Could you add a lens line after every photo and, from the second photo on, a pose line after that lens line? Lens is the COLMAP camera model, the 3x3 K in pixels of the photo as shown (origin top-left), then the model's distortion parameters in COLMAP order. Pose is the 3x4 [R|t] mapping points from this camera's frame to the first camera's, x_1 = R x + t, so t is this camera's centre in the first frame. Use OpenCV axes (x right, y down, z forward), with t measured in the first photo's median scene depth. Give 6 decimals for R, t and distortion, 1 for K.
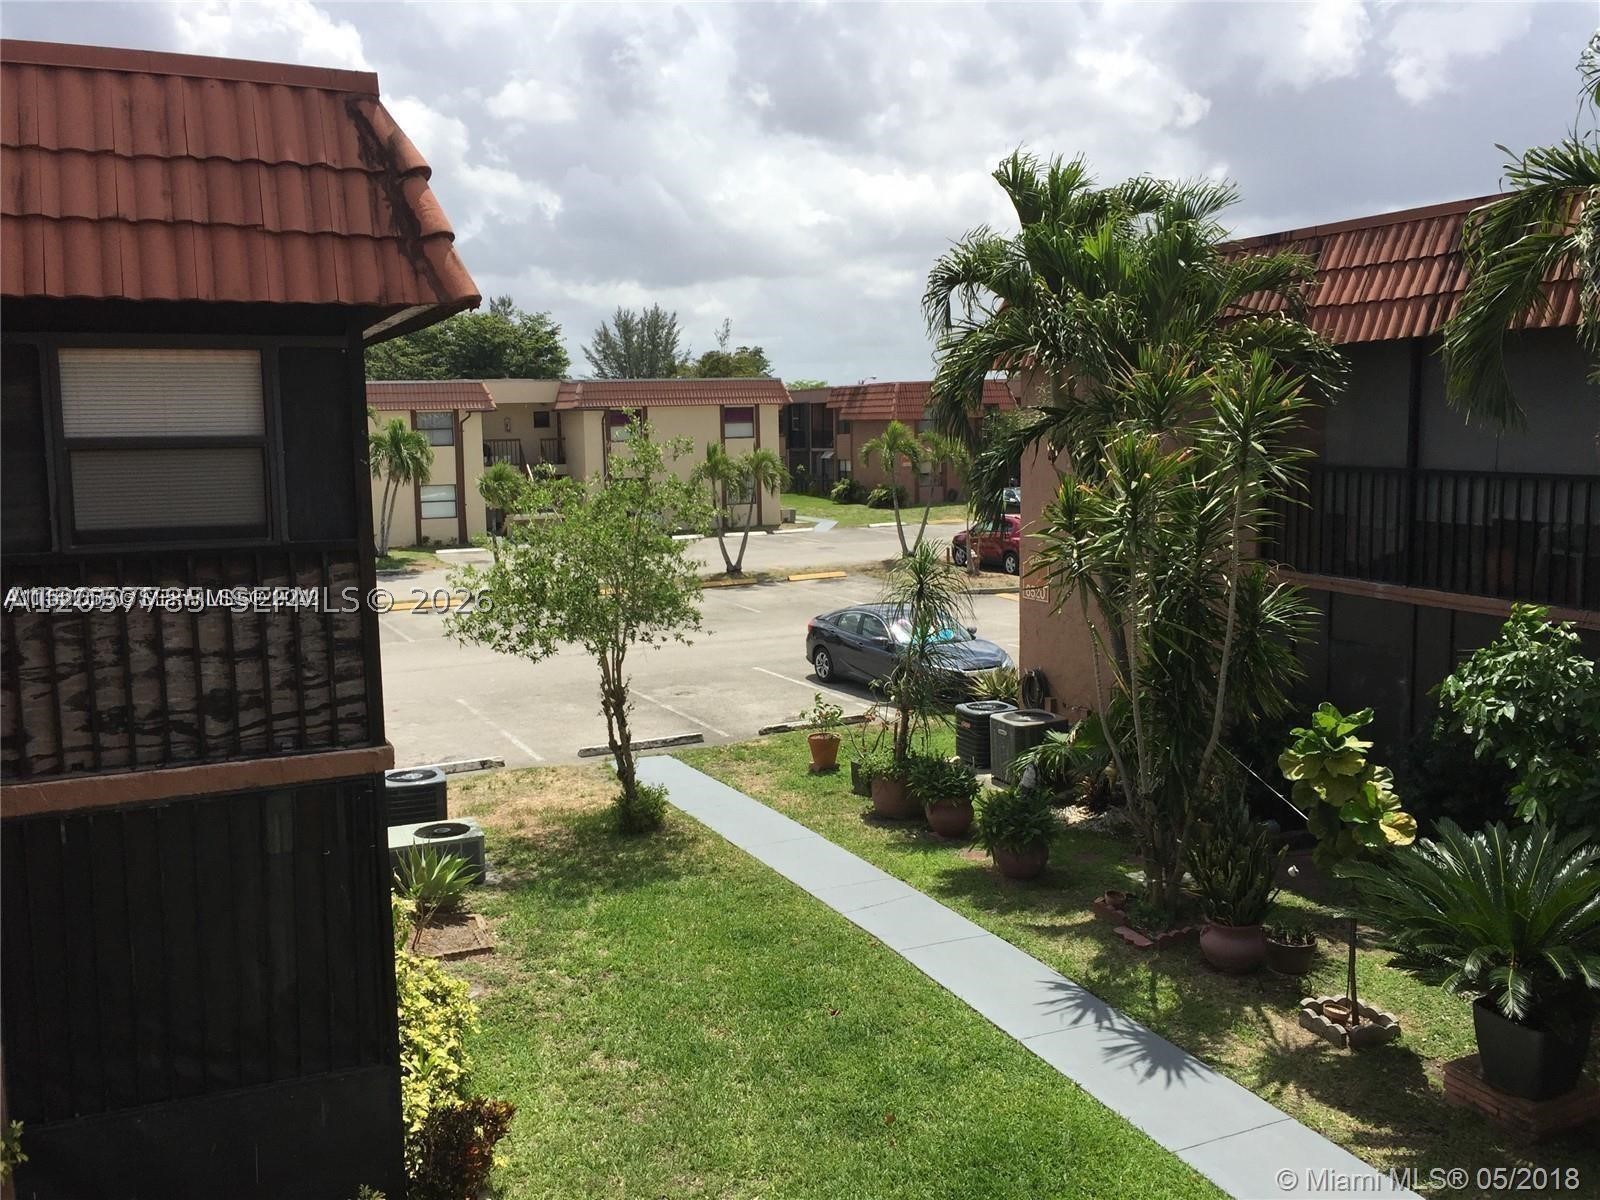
lens RADIAL K [[1403.0, 0, 788.9], [0, 1403.0, 569.1], [0, 0, 1]] dist [0.060324, -0.045552]
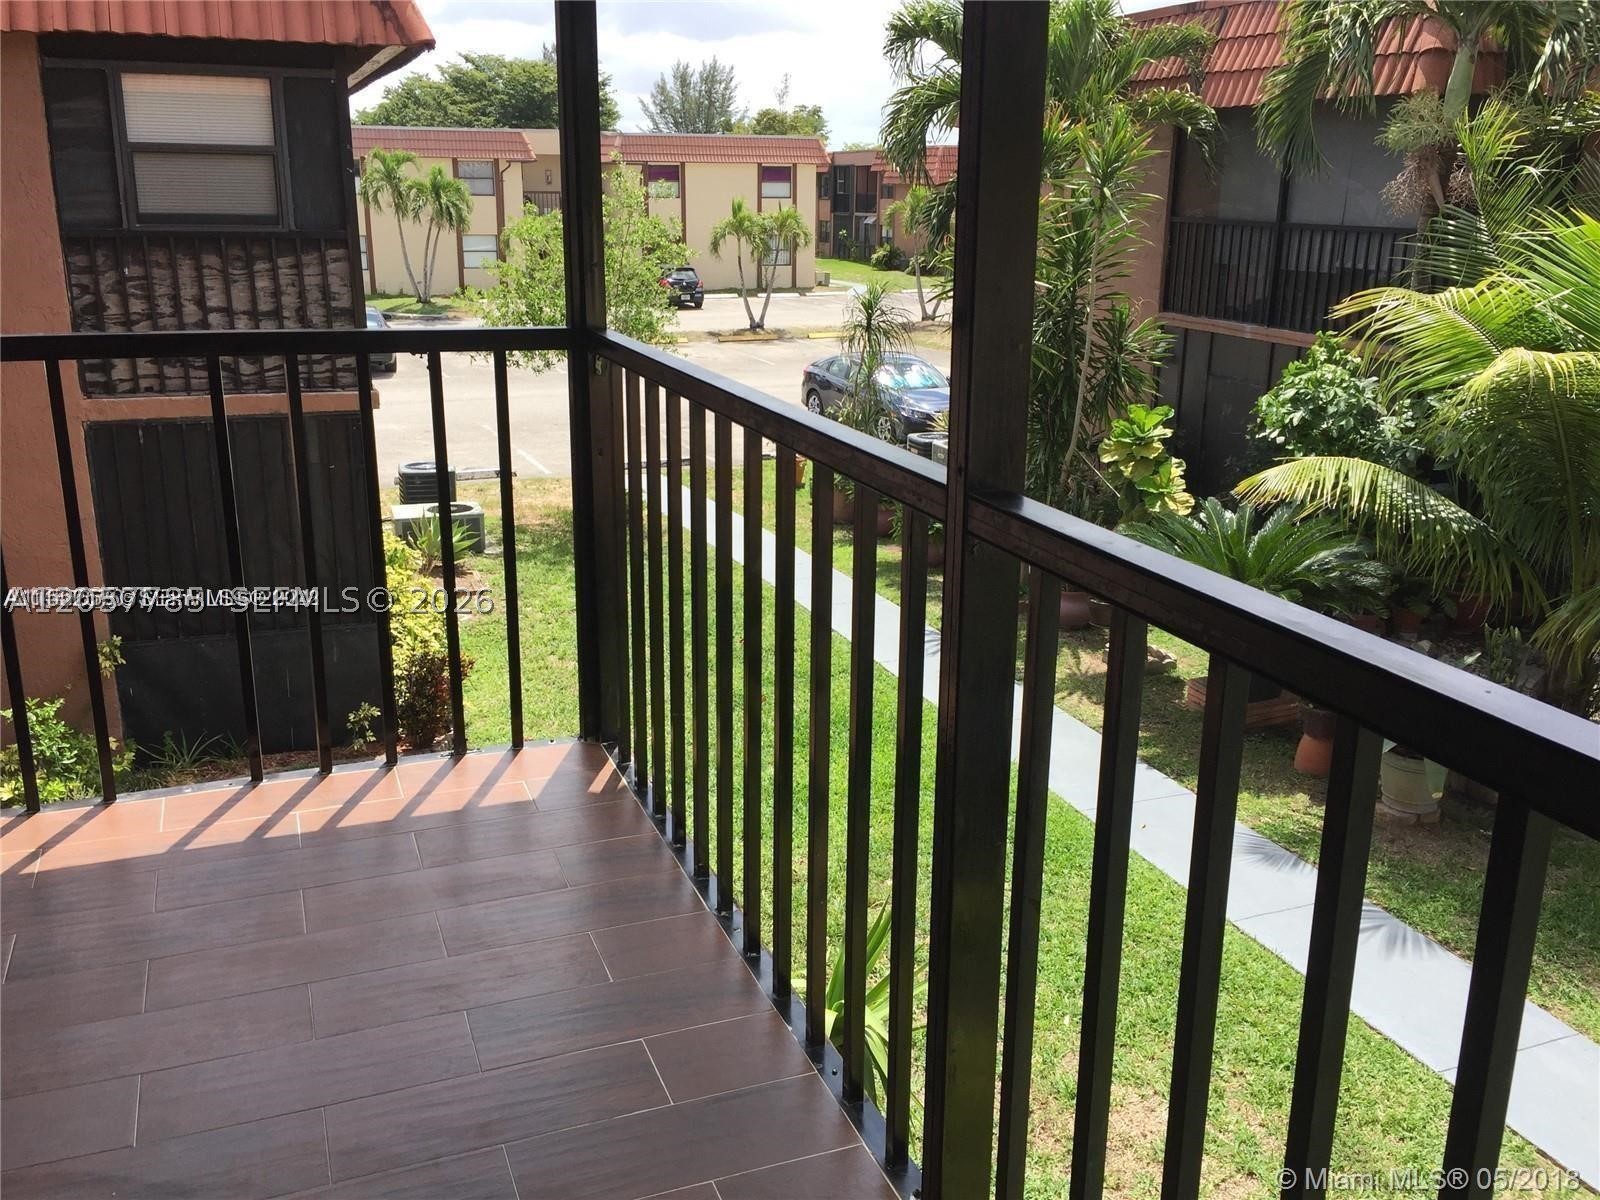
lens RADIAL K [[1379.6, 0, 788.4], [0, 1379.6, 570.3], [0, 0, 1]] dist [0.068879, -0.090710]
pose [[0.998793, 0.039178, -0.029618, 0.092740], [-0.033748, 0.985603, 0.165671, 0.036196], [0.035682, -0.164471, 0.985736, -0.190101]]
